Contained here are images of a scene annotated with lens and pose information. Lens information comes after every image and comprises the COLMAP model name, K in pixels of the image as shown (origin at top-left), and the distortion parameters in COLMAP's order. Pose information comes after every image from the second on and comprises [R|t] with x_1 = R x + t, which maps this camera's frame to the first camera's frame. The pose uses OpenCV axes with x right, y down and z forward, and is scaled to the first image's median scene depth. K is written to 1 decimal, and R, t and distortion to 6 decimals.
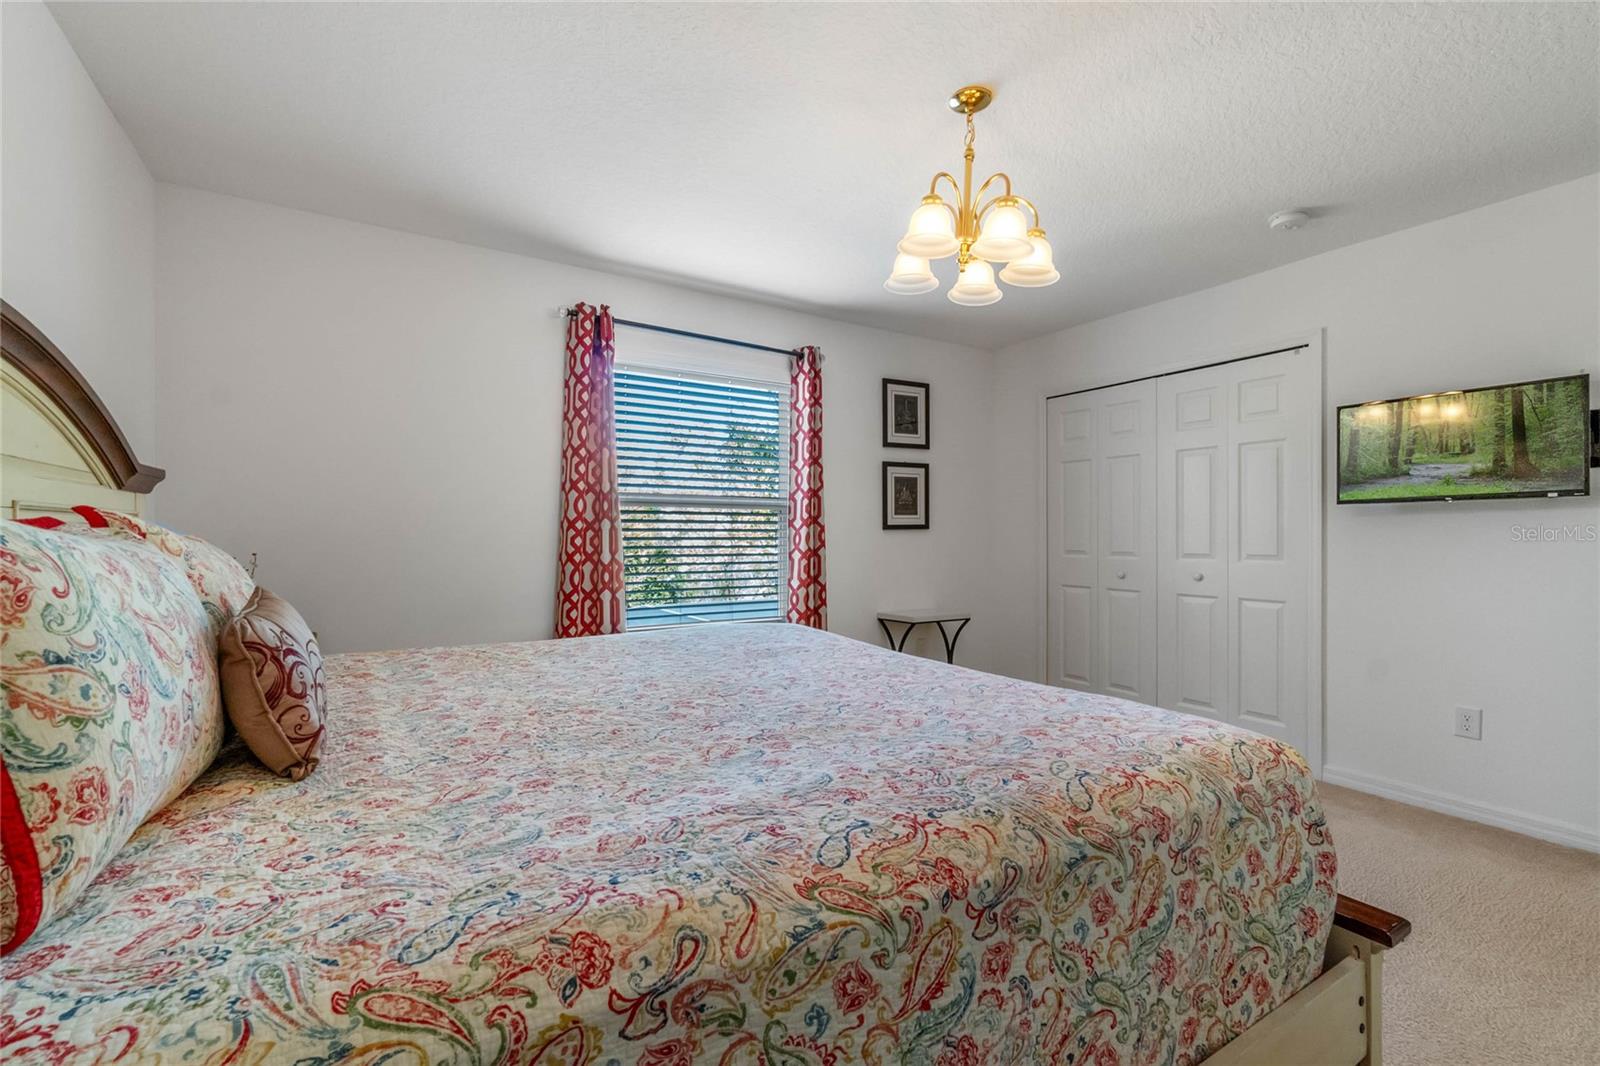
lens RADIAL K [[700.1, 0, 805.1], [0, 700.1, 529.4], [0, 0, 1]] dist [0.005476, -0.000552]
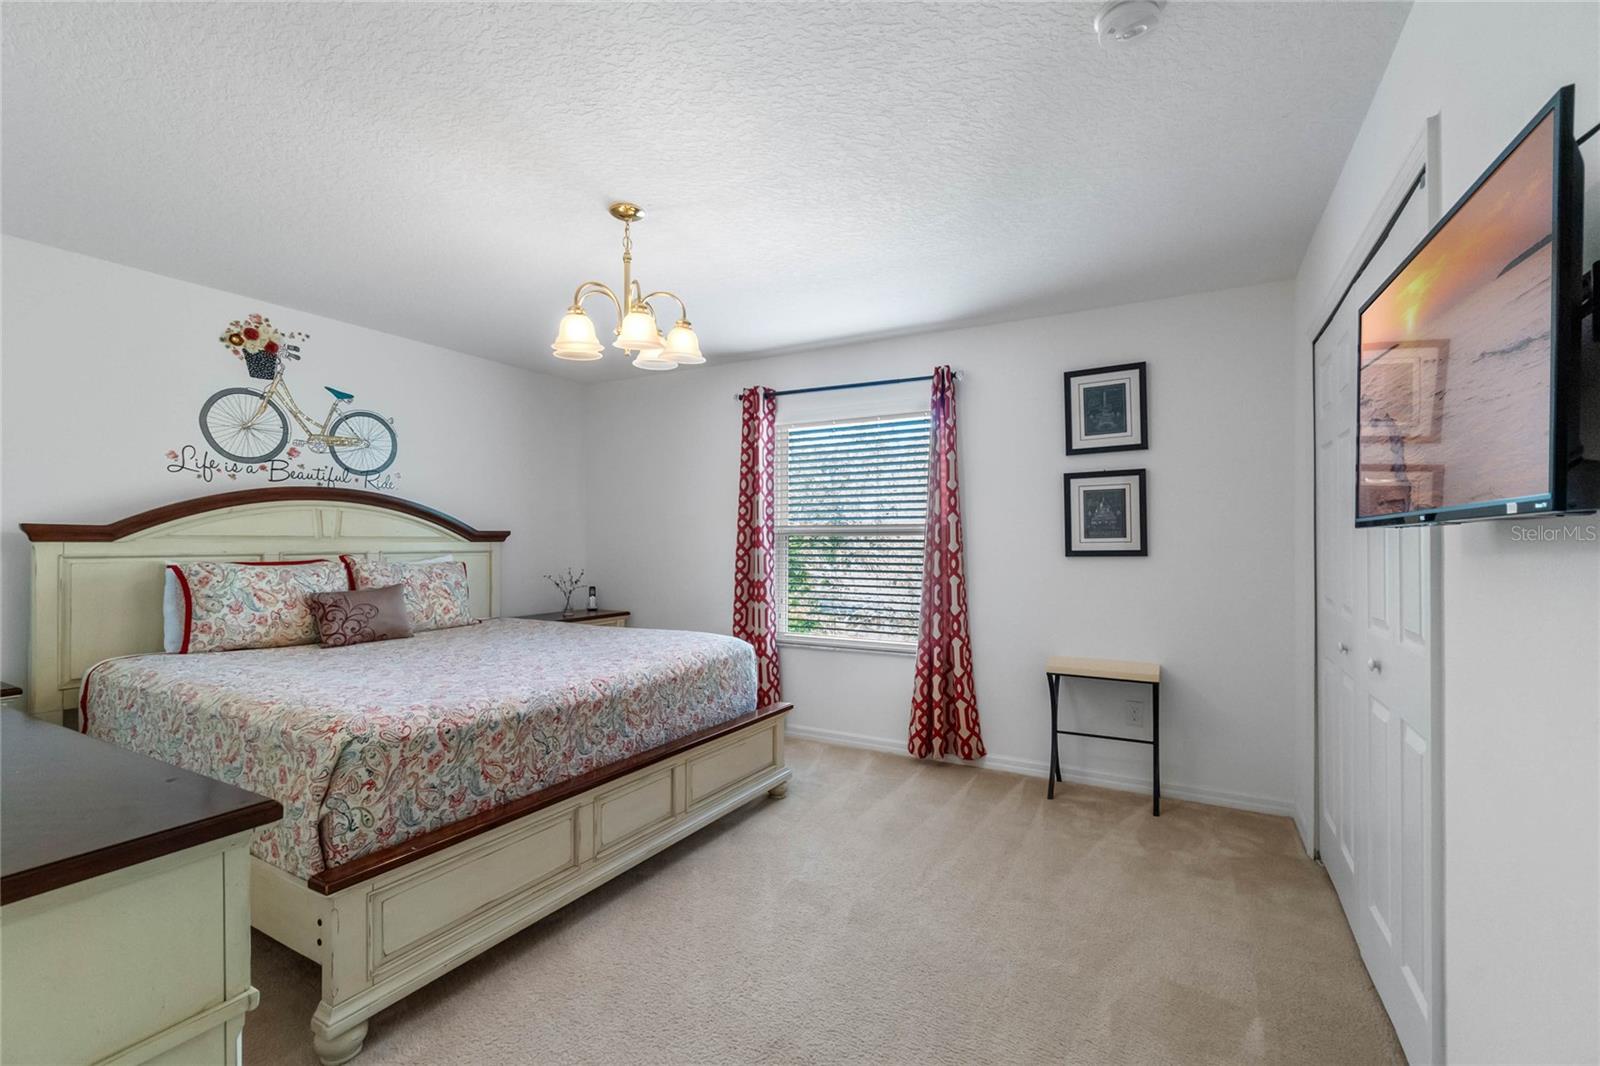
lens RADIAL K [[700.1, 0, 797.4], [0, 700.1, 539.9], [0, 0, 1]] dist [0.005476, -0.000552]
pose [[0.459927, 0.001406, -0.887956, 0.694780], [0.008882, 0.999941, 0.006184, -0.026454], [0.887913, -0.010731, 0.459887, 0.335710]]
